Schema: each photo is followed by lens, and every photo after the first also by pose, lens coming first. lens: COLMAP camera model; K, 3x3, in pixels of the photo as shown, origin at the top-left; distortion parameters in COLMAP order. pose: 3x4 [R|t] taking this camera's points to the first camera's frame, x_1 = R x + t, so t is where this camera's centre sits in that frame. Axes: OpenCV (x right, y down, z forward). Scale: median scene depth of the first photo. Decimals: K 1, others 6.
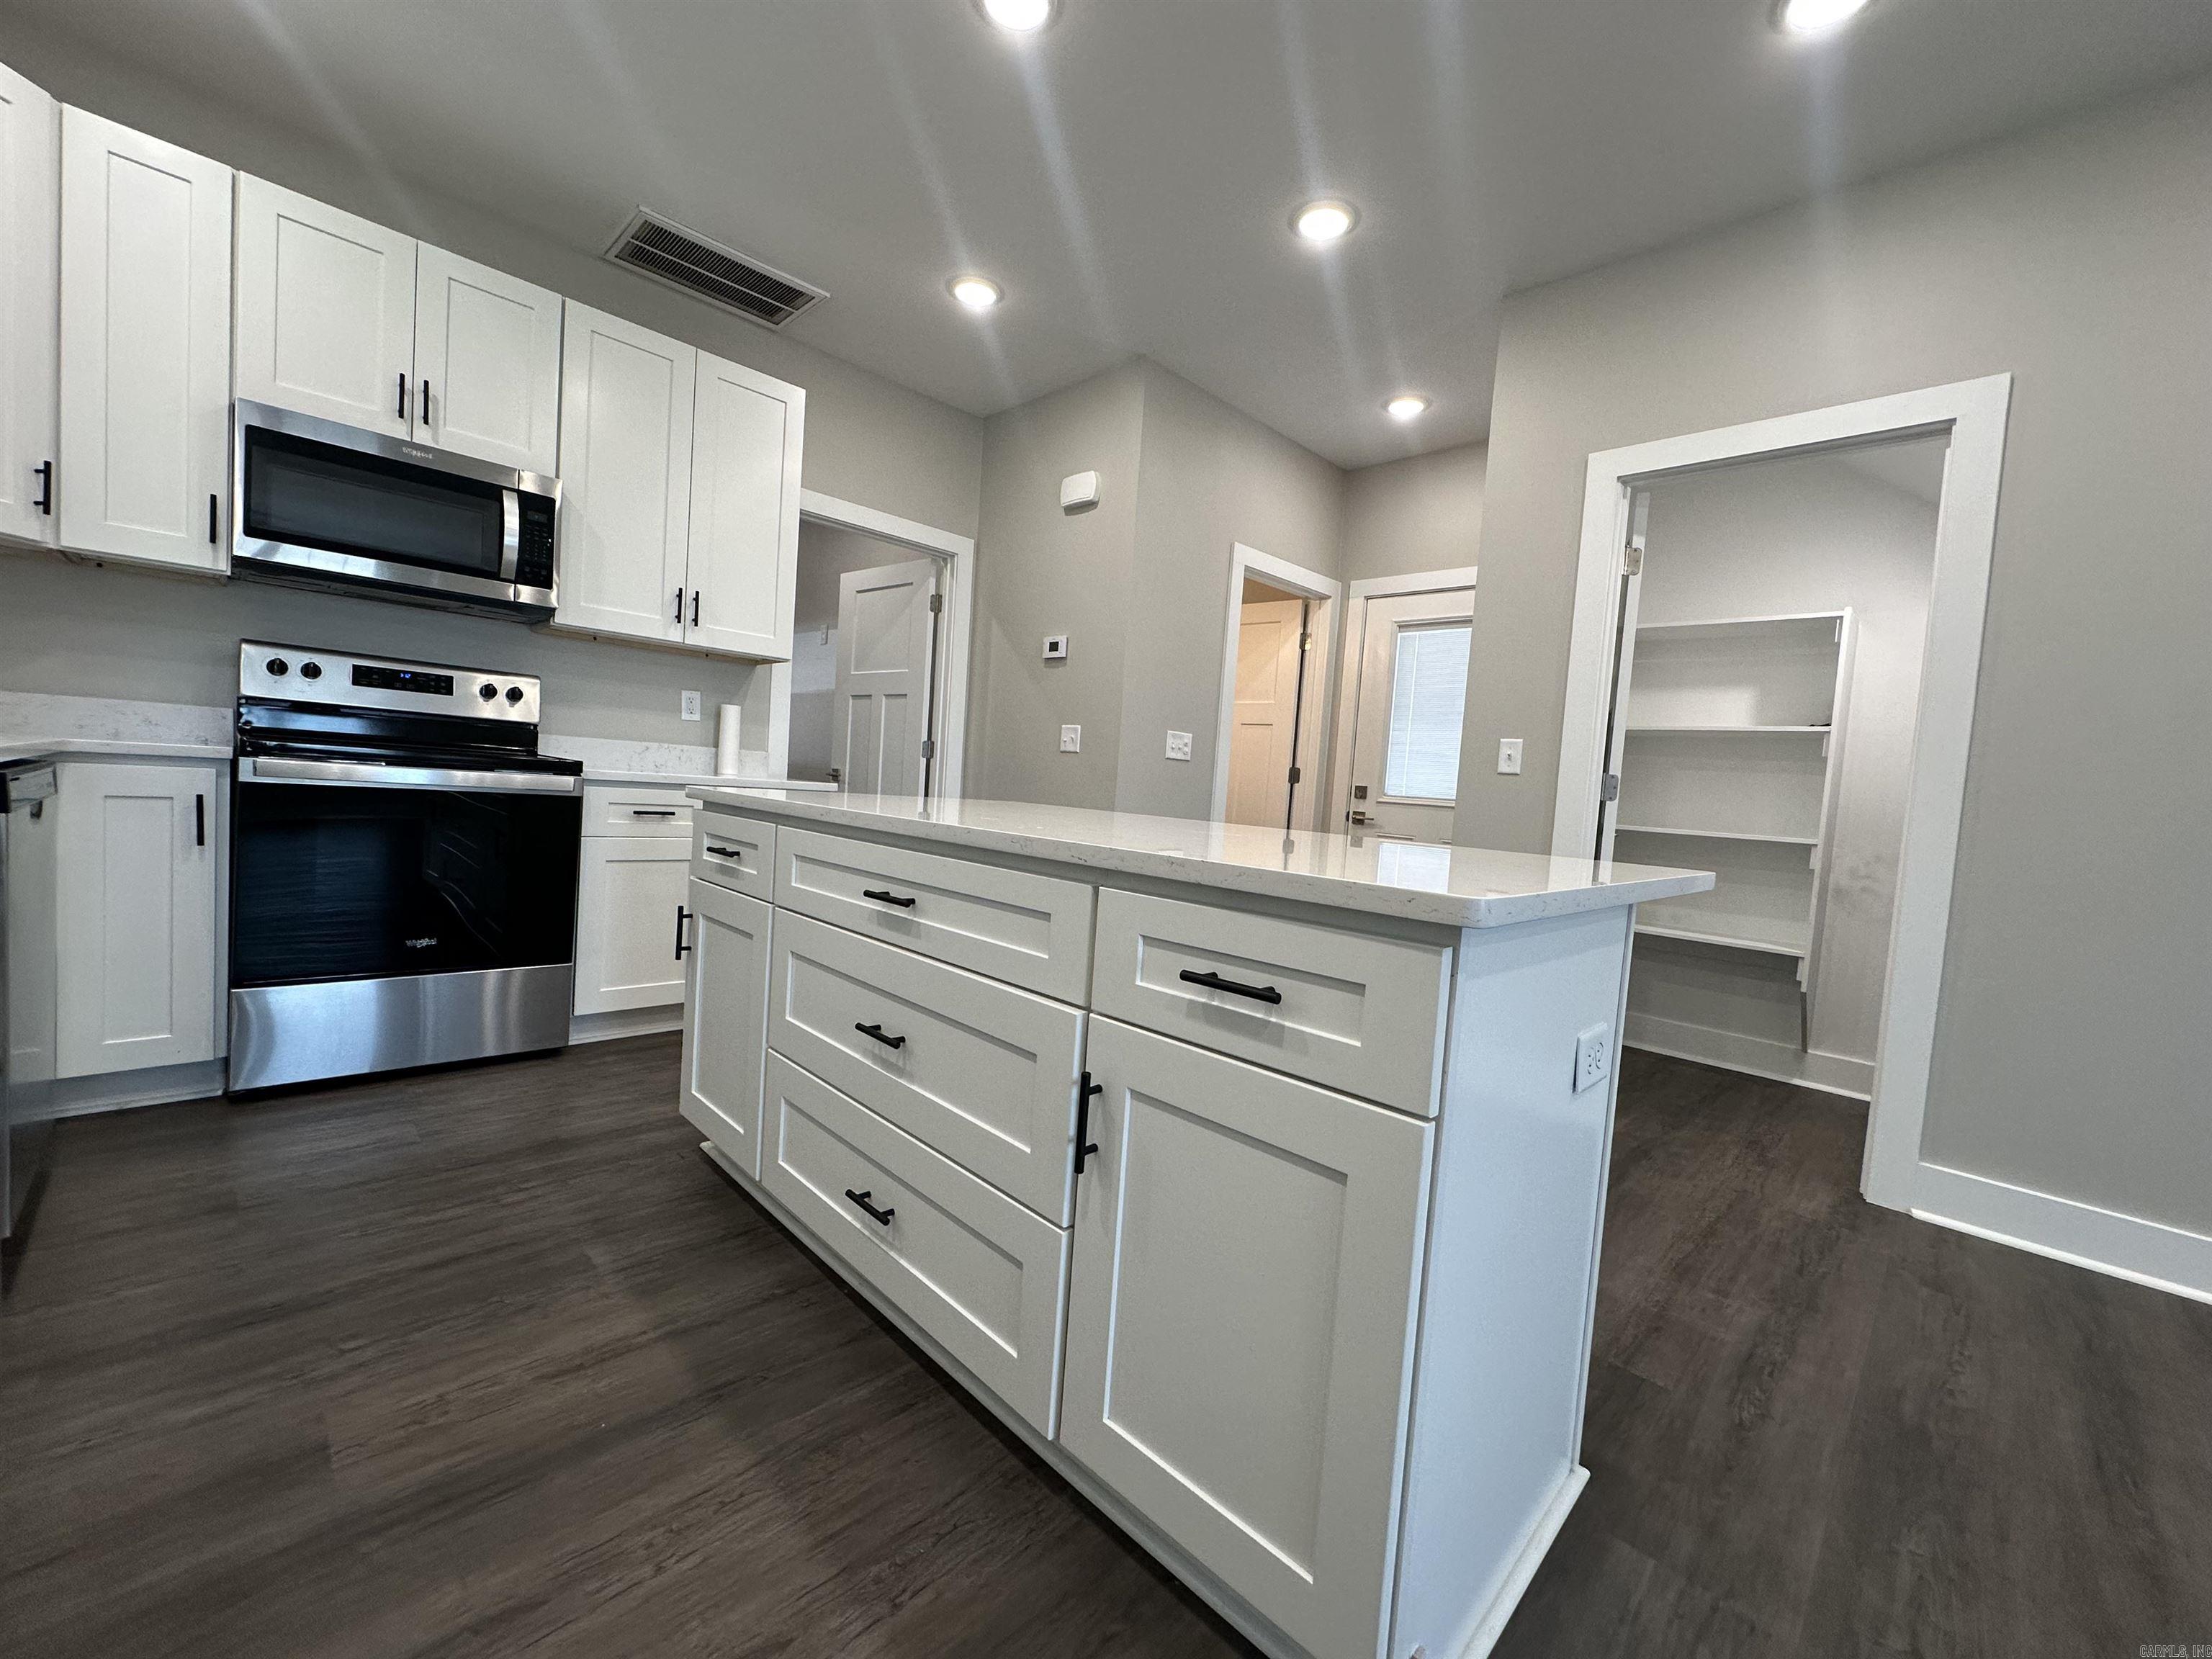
lens RADIAL K [[884.5, 0, 1097.6], [0, 884.5, 824.1], [0, 0, 1]] dist [0.001763, -0.000674]
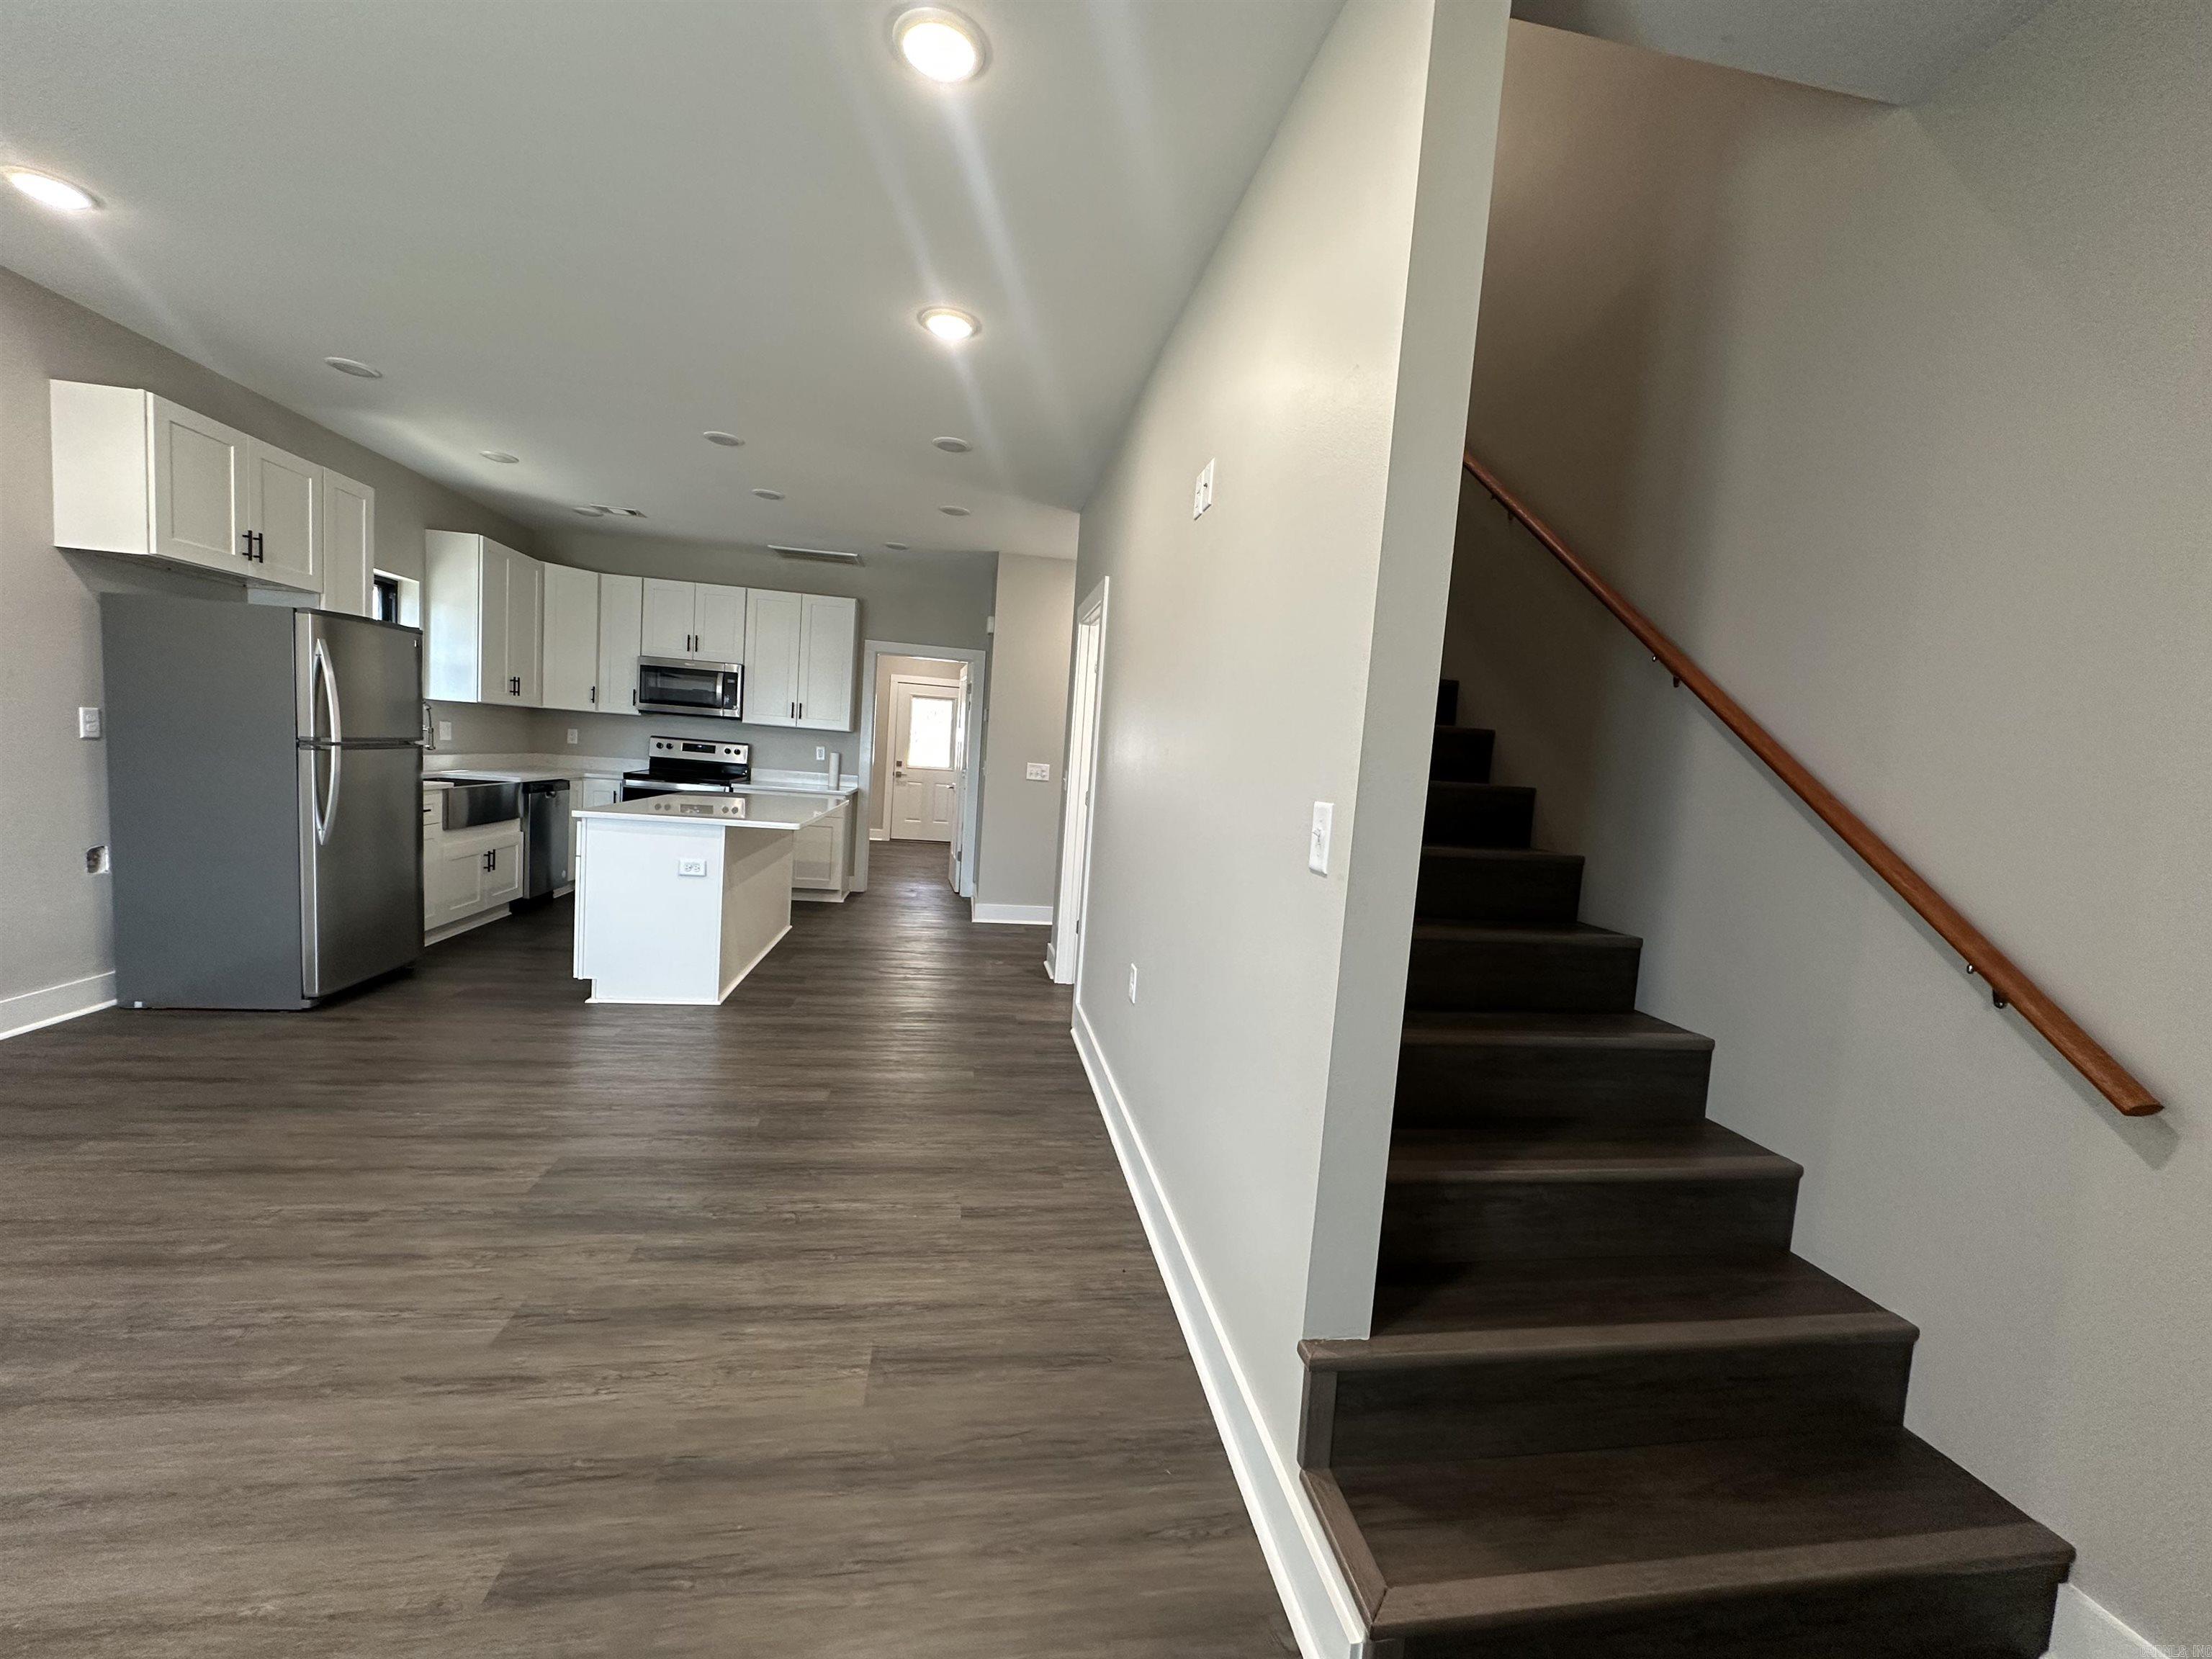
lens RADIAL K [[884.5, 0, 1102.6], [0, 884.5, 829.1], [0, 0, 1]] dist [0.001763, -0.000674]
pose [[0.808683, 0.037924, -0.587021, 1.653615], [-0.043911, 0.999027, 0.004049, 0.008650], [0.586603, 0.022502, 0.809562, -0.374273]]
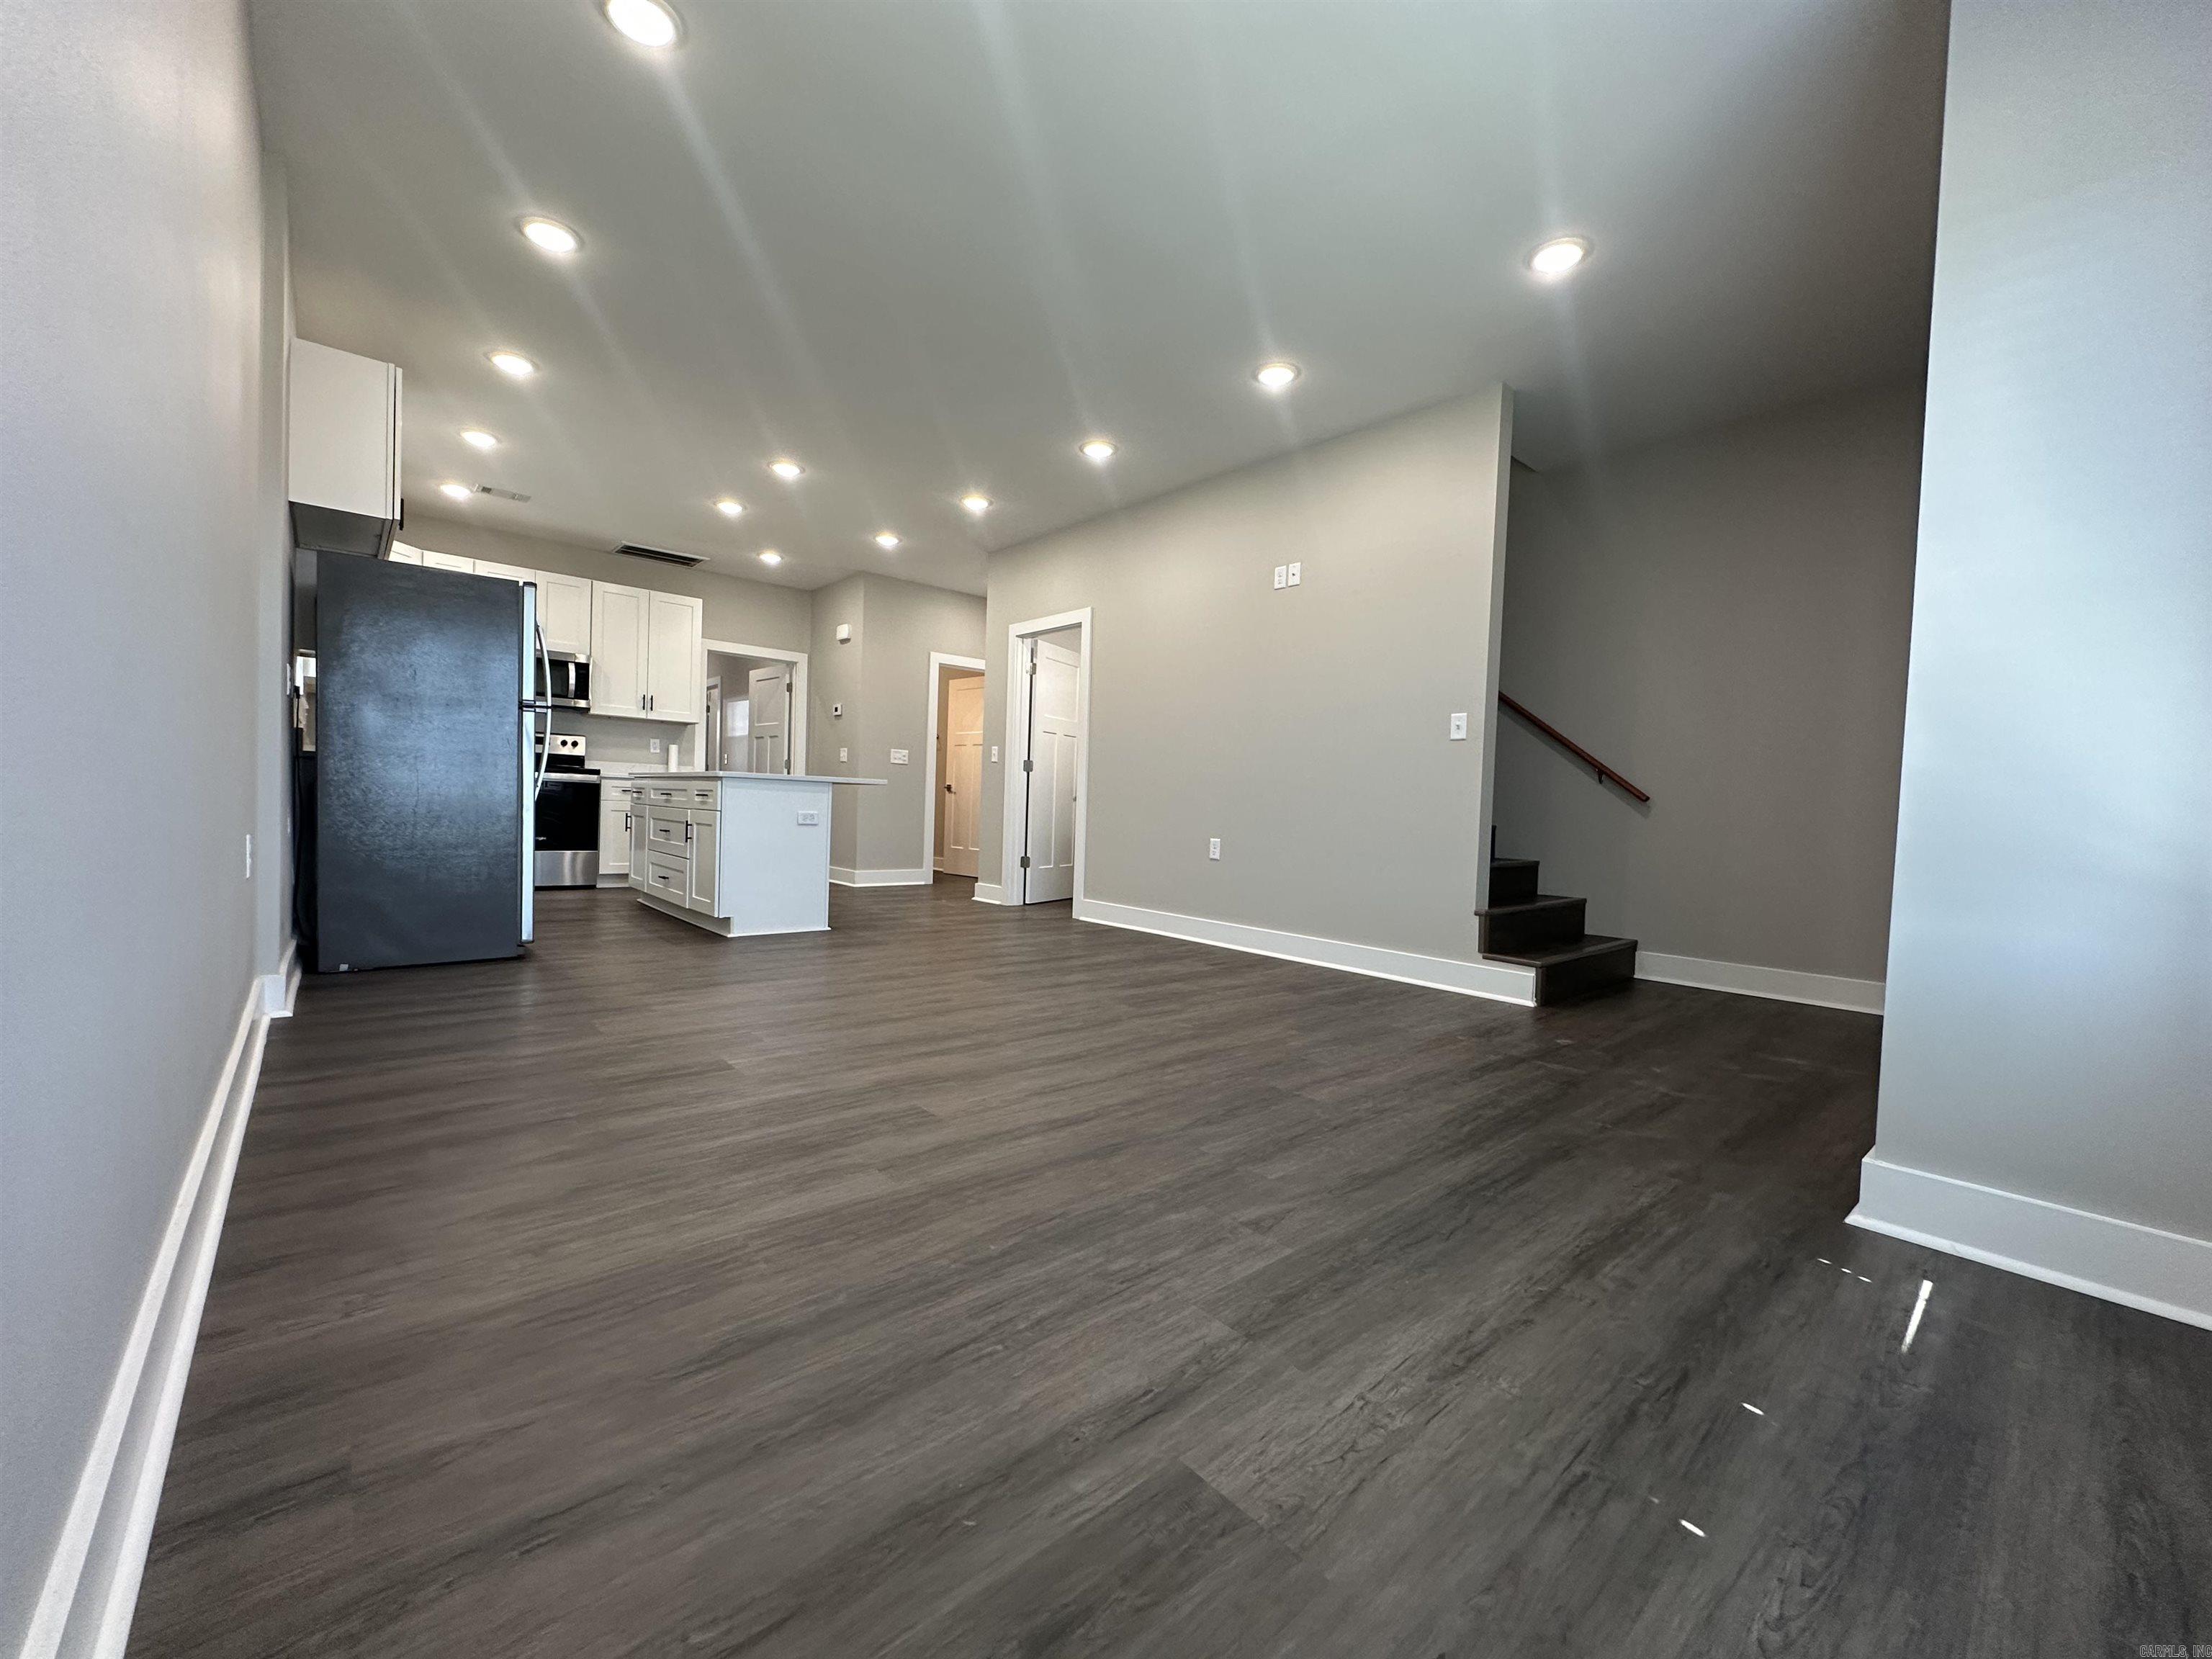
lens RADIAL K [[884.5, 0, 1098.3], [0, 884.5, 832.8], [0, 0, 1]] dist [0.001763, -0.000674]
pose [[0.997552, -0.032700, -0.061807, 0.931700], [0.031319, 0.999240, -0.023194, 0.202055], [0.062519, 0.021201, 0.997819, -1.350533]]
